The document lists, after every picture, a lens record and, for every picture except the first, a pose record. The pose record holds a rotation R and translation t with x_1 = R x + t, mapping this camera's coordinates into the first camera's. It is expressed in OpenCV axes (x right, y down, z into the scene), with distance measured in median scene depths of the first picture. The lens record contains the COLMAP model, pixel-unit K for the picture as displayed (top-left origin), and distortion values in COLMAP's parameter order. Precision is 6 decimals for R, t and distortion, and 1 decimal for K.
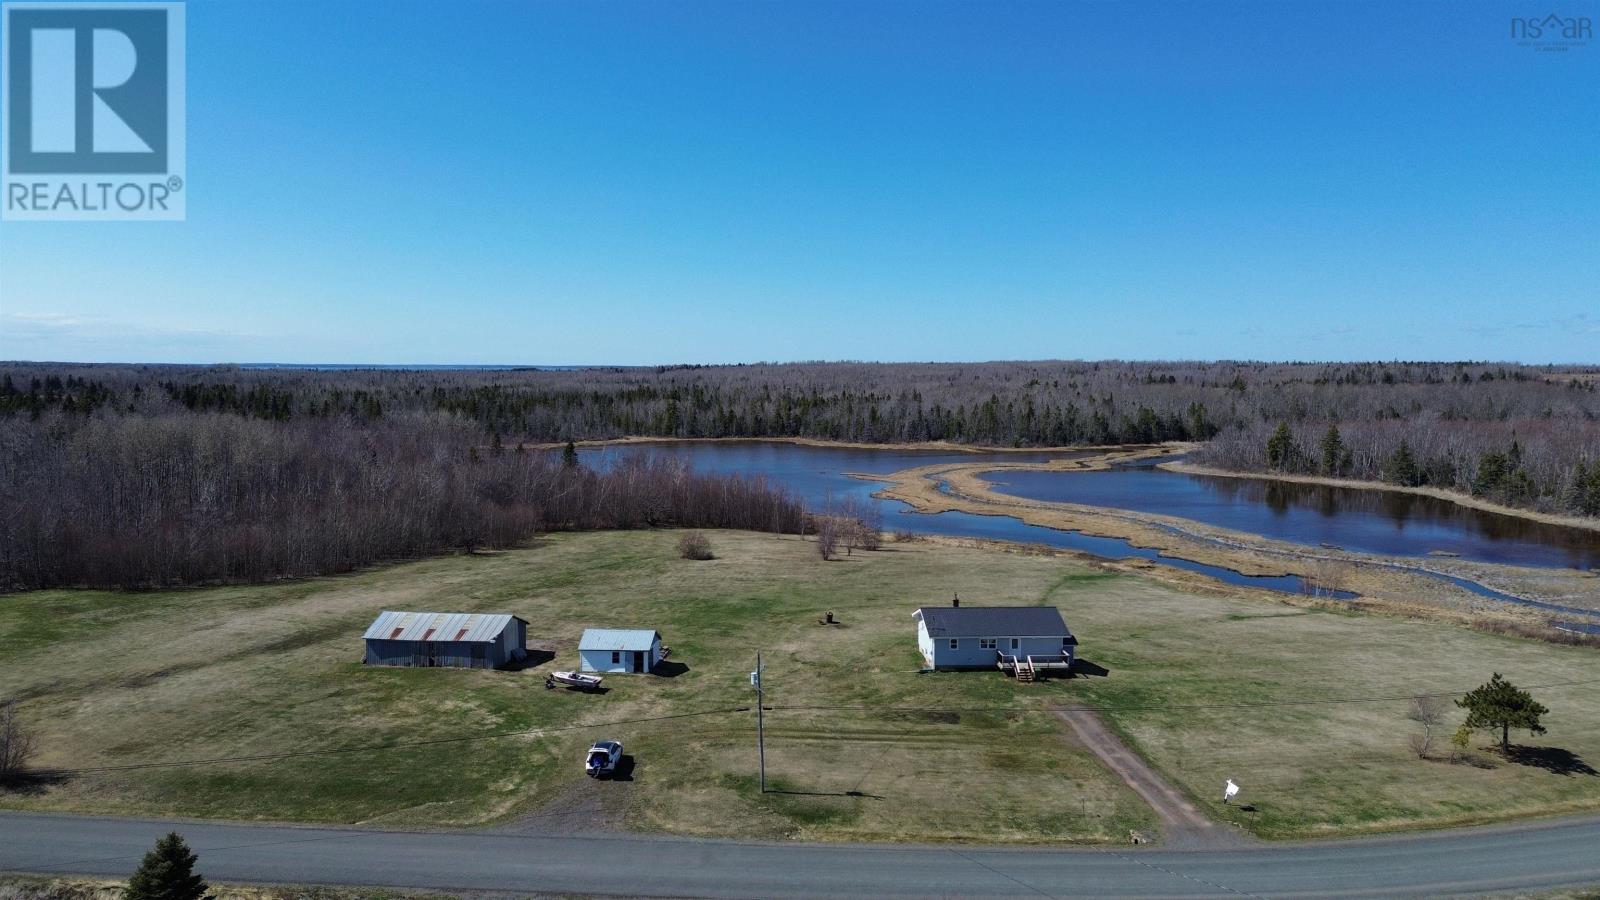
lens RADIAL K [[1133.8, 0, 792.8], [0, 1133.8, 456.9], [0, 0, 1]] dist [0.093633, -0.093983]
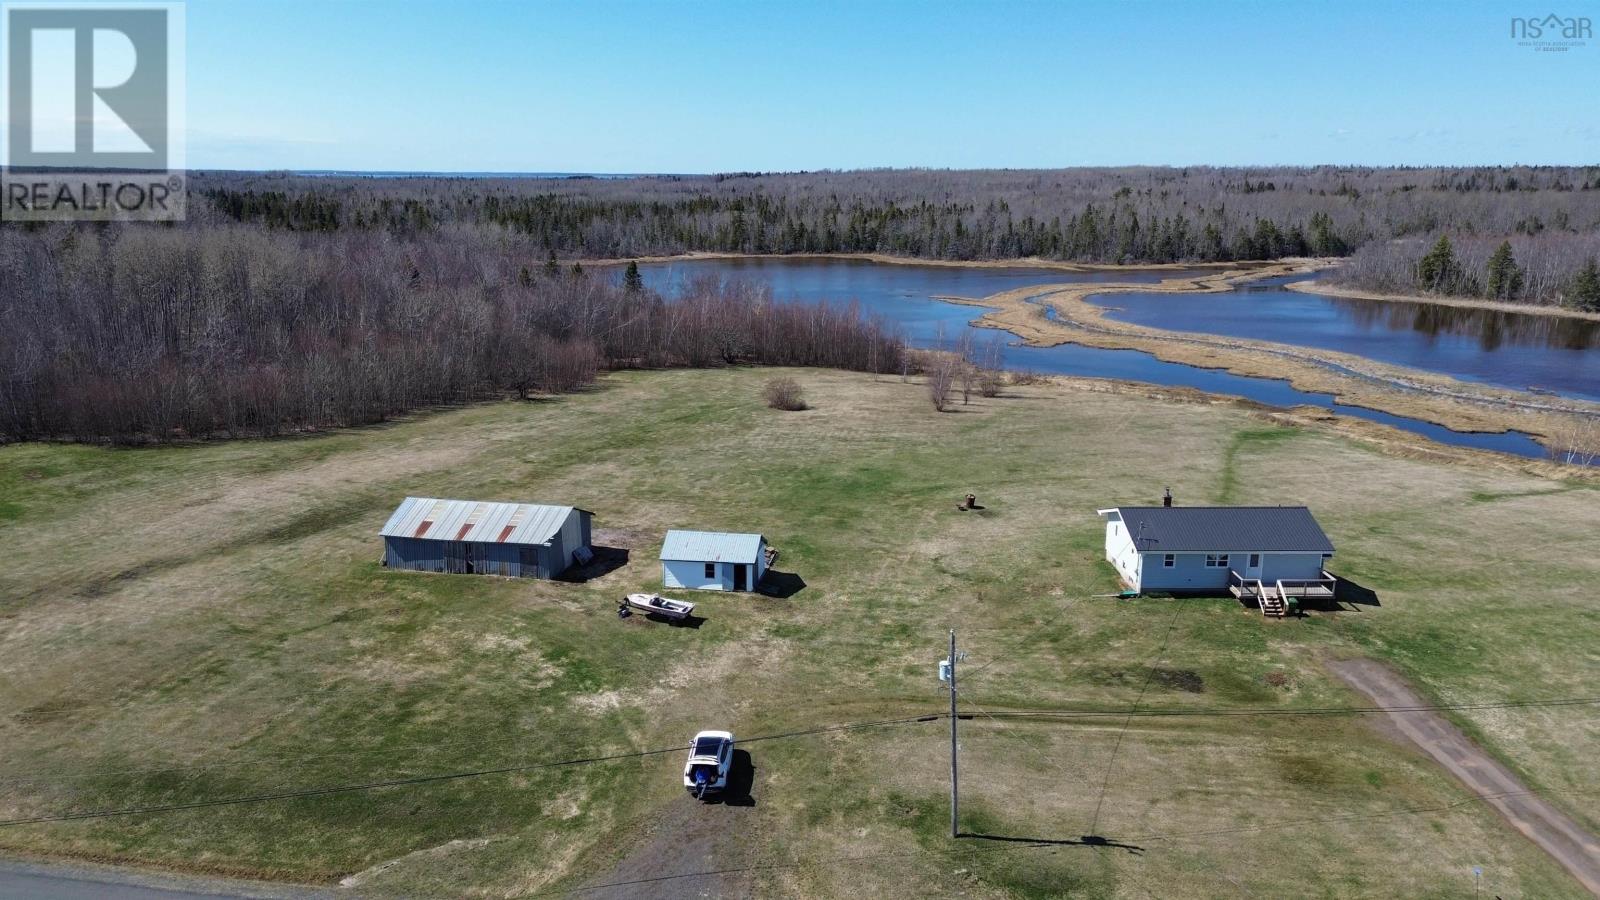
lens RADIAL K [[1133.8, 0, 792.8], [0, 1133.8, 456.9], [0, 0, 1]] dist [0.093633, -0.093983]
pose [[0.998672, 0.011922, -0.050128, -0.029608], [-0.003627, 0.986716, 0.162411, -0.009020], [0.051398, -0.162014, 0.985449, 0.128768]]
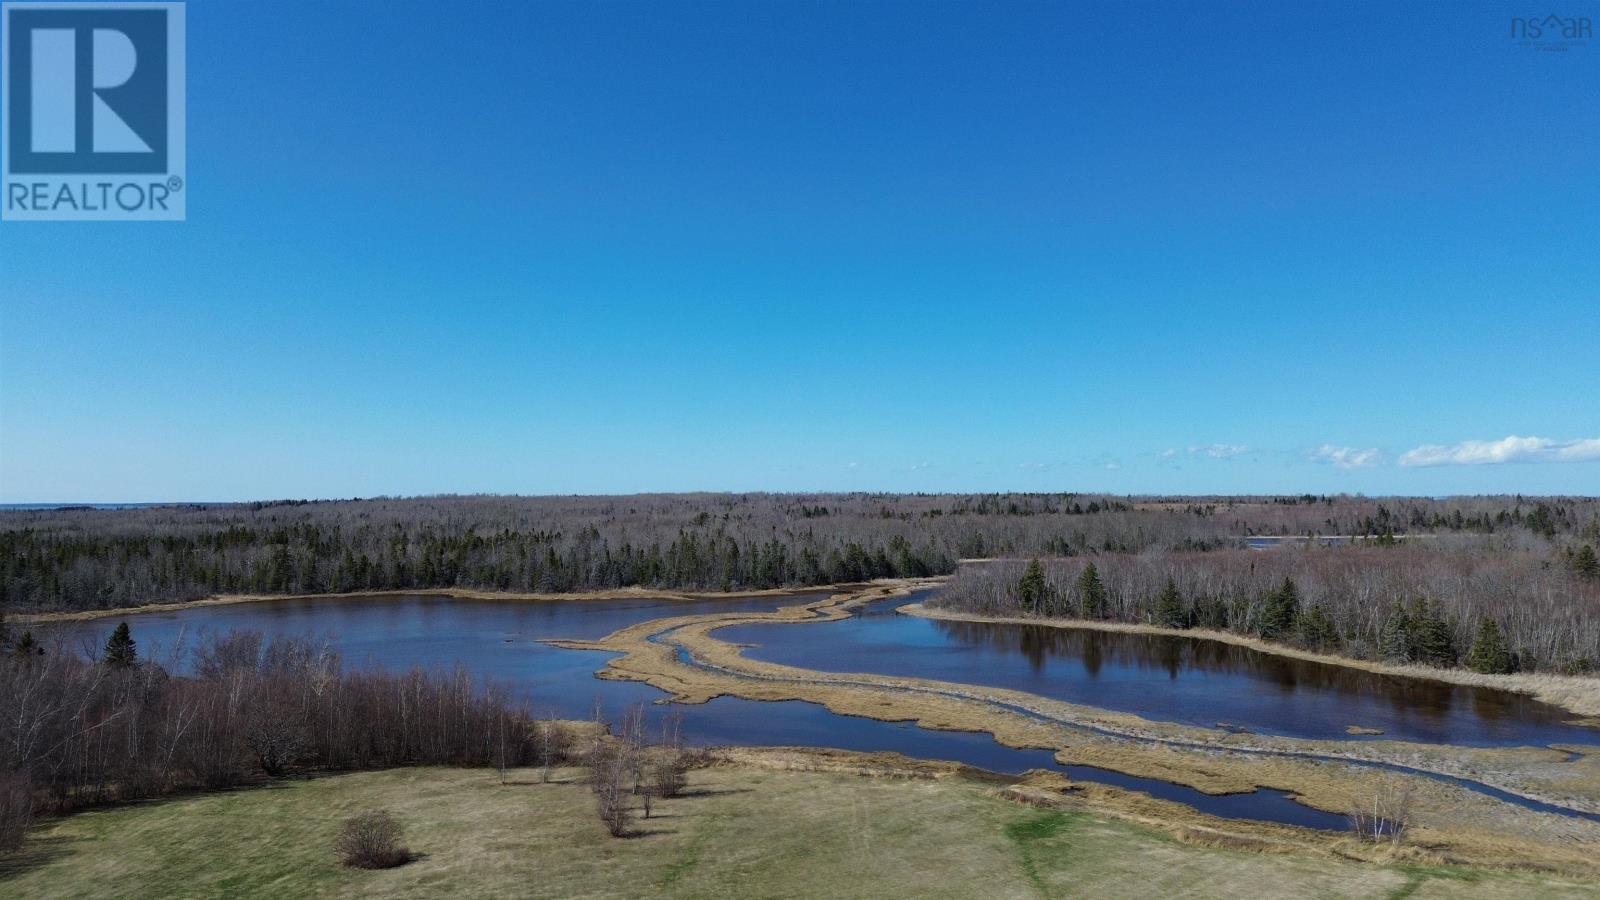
lens RADIAL K [[1133.8, 0, 792.8], [0, 1133.8, 456.9], [0, 0, 1]] dist [0.093633, -0.093983]
pose [[0.948371, 0.003631, 0.317143, -0.056398], [0.033339, 0.993254, -0.111067, -0.025482], [-0.315407, 0.115906, 0.941852, 0.320420]]
